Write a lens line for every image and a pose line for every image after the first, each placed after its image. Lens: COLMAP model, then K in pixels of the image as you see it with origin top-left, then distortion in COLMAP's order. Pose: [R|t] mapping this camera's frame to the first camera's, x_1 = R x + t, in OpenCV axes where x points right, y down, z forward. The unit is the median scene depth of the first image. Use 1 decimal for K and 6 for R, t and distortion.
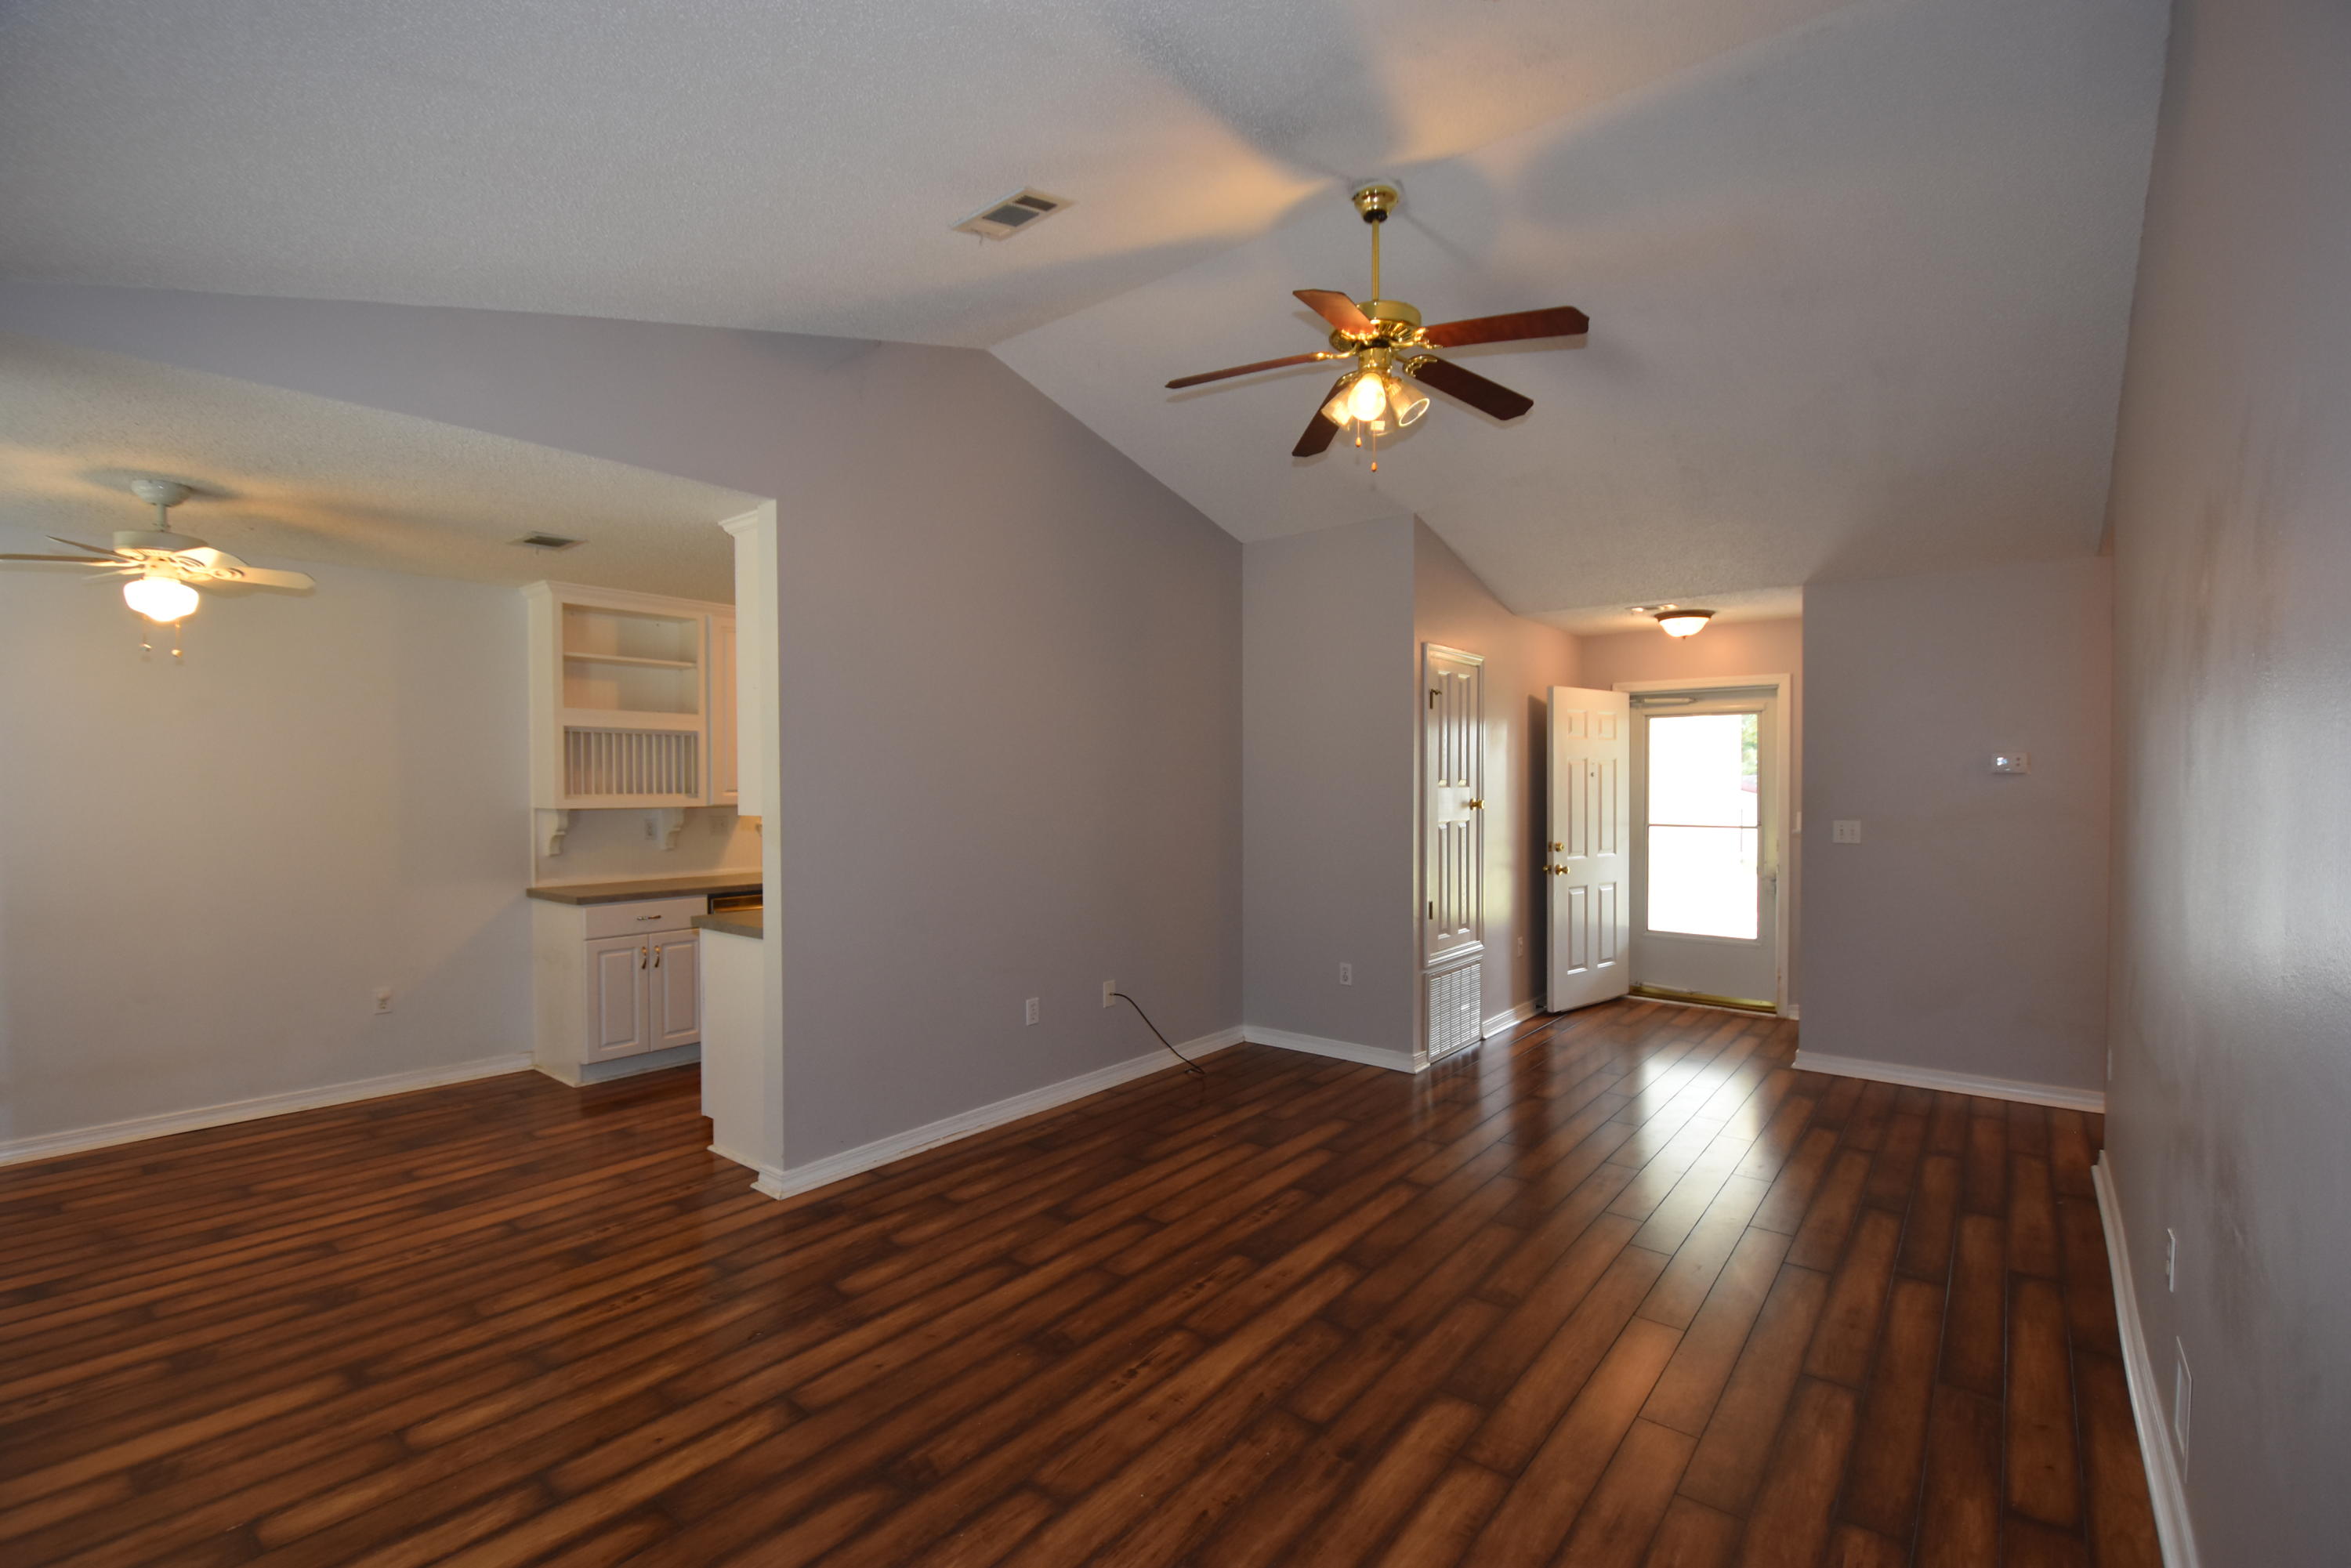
lens RADIAL K [[1033.8, 0, 1186.0], [0, 1033.8, 784.6], [0, 0, 1]] dist [-0.018344, -0.005116]
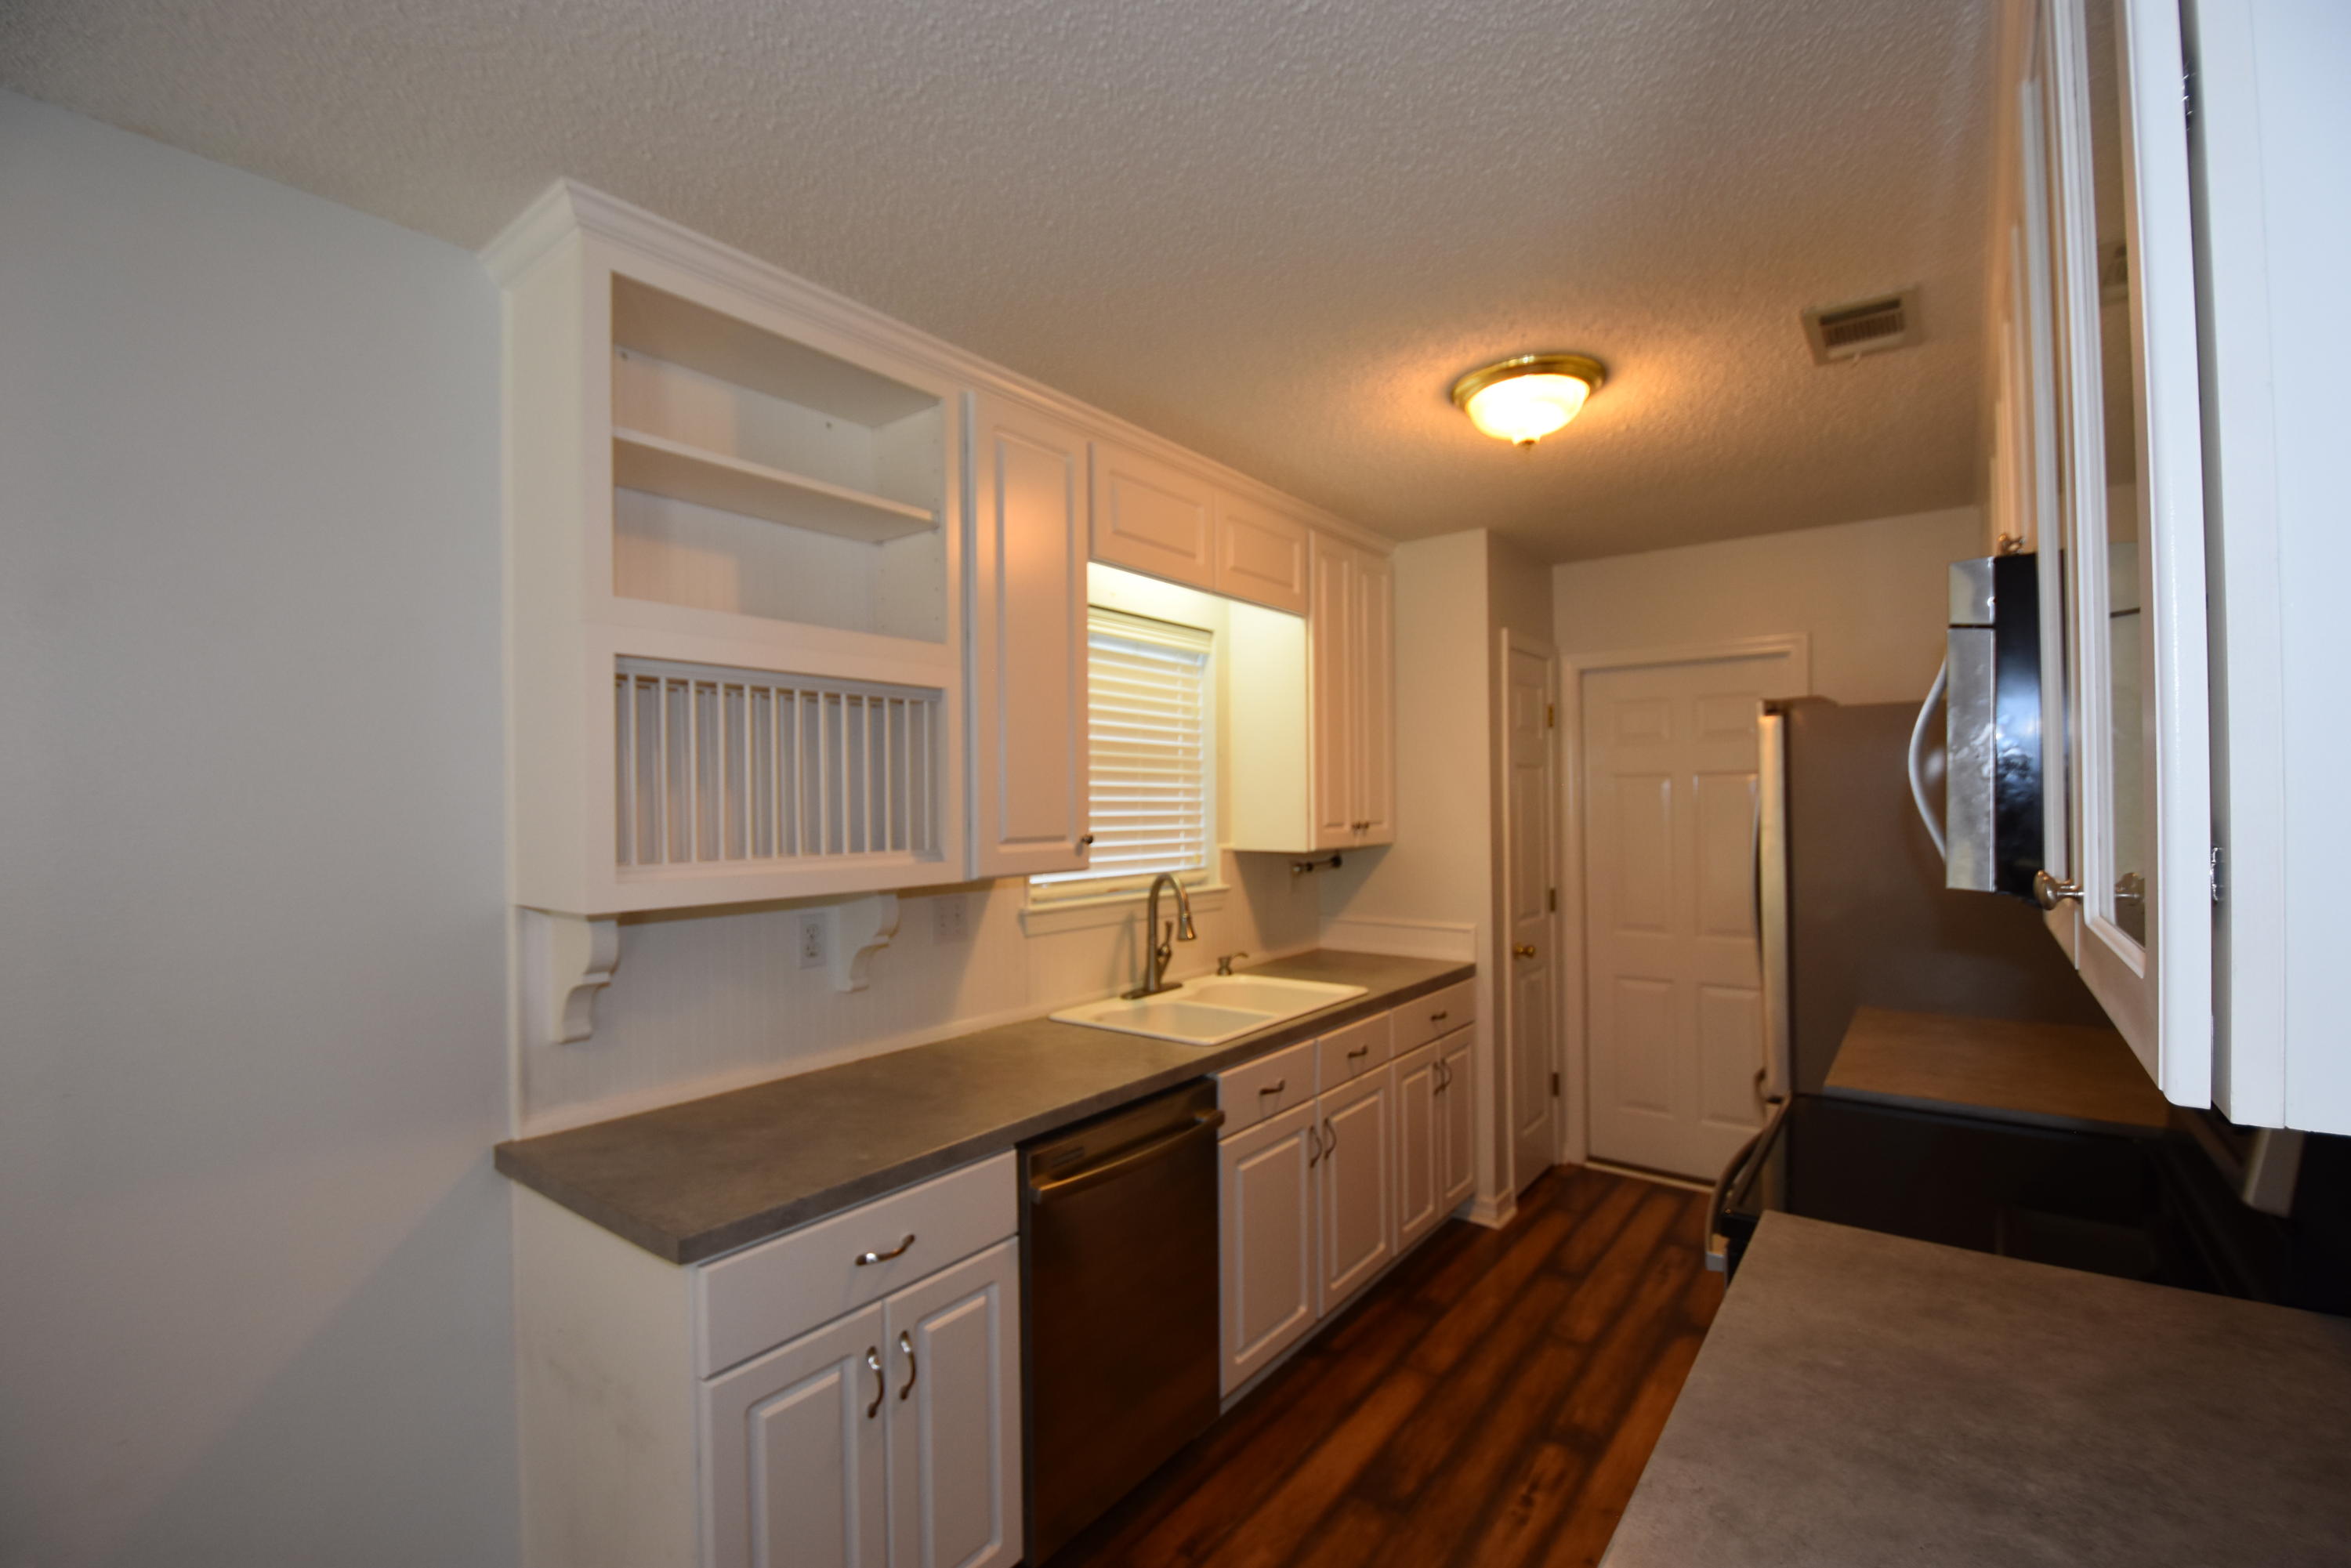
lens RADIAL K [[1033.8, 0, 1168.6], [0, 1033.8, 787.4], [0, 0, 1]] dist [-0.018344, -0.005116]
pose [[0.999677, -0.000217, 0.025431, -0.435681], [0.000558, 0.999910, -0.013416, -0.010593], [-0.025426, 0.013426, 0.999587, 0.666006]]
